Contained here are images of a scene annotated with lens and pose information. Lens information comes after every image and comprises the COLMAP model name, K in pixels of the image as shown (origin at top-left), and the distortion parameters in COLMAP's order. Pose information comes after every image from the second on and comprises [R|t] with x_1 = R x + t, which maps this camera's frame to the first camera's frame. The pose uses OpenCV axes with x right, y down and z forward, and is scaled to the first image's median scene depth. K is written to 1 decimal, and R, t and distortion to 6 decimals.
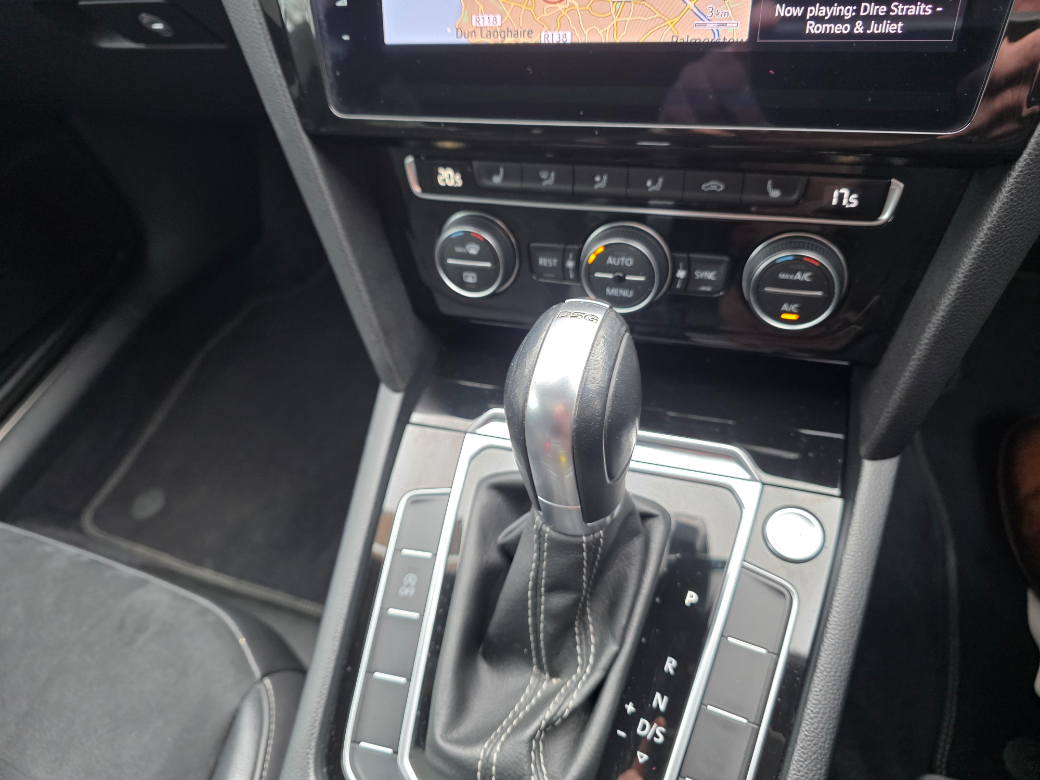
lens RADIAL K [[728.2, 0, 515.8], [0, 728.2, 370.6], [0, 0, 1]] dist [-0.003787, -0.001294]
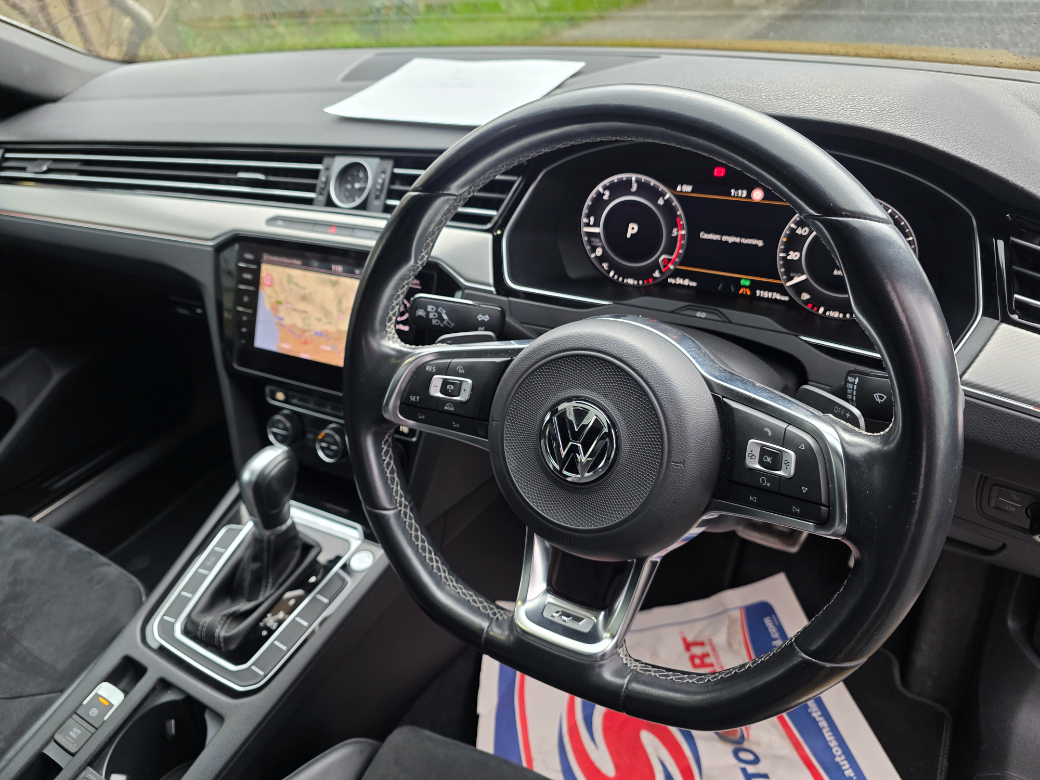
lens RADIAL K [[711.6, 0, 520.0], [0, 711.6, 390.0], [0, 0, 1]] dist [0.045081, -0.001979]
pose [[0.980406, 0.162660, -0.111108, 1.062750], [-0.185794, 0.950985, -0.247200, 0.171542], [0.065453, 0.263000, 0.962573, -1.391919]]
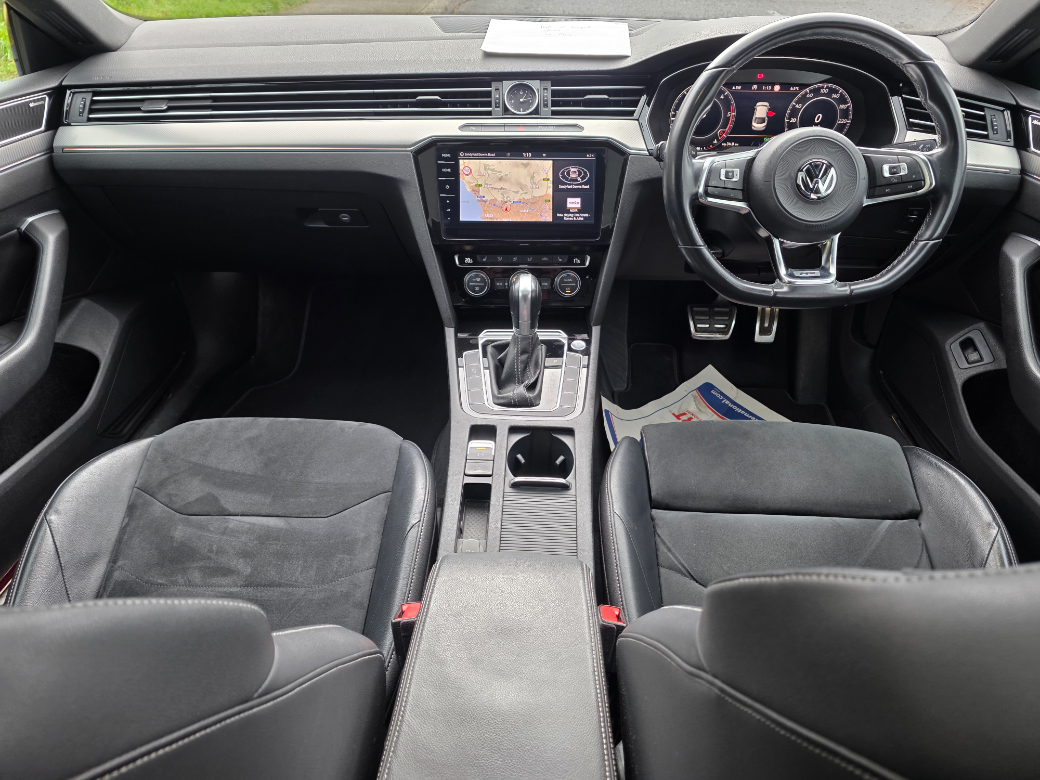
lens RADIAL K [[711.6, 0, 520.0], [0, 711.6, 390.0], [0, 0, 1]] dist [0.045081, -0.001979]
pose [[0.935518, -0.032627, 0.351770, -1.163130], [0.135645, 0.952578, -0.272389, 1.371527], [-0.326201, 0.302541, 0.895579, -2.050608]]
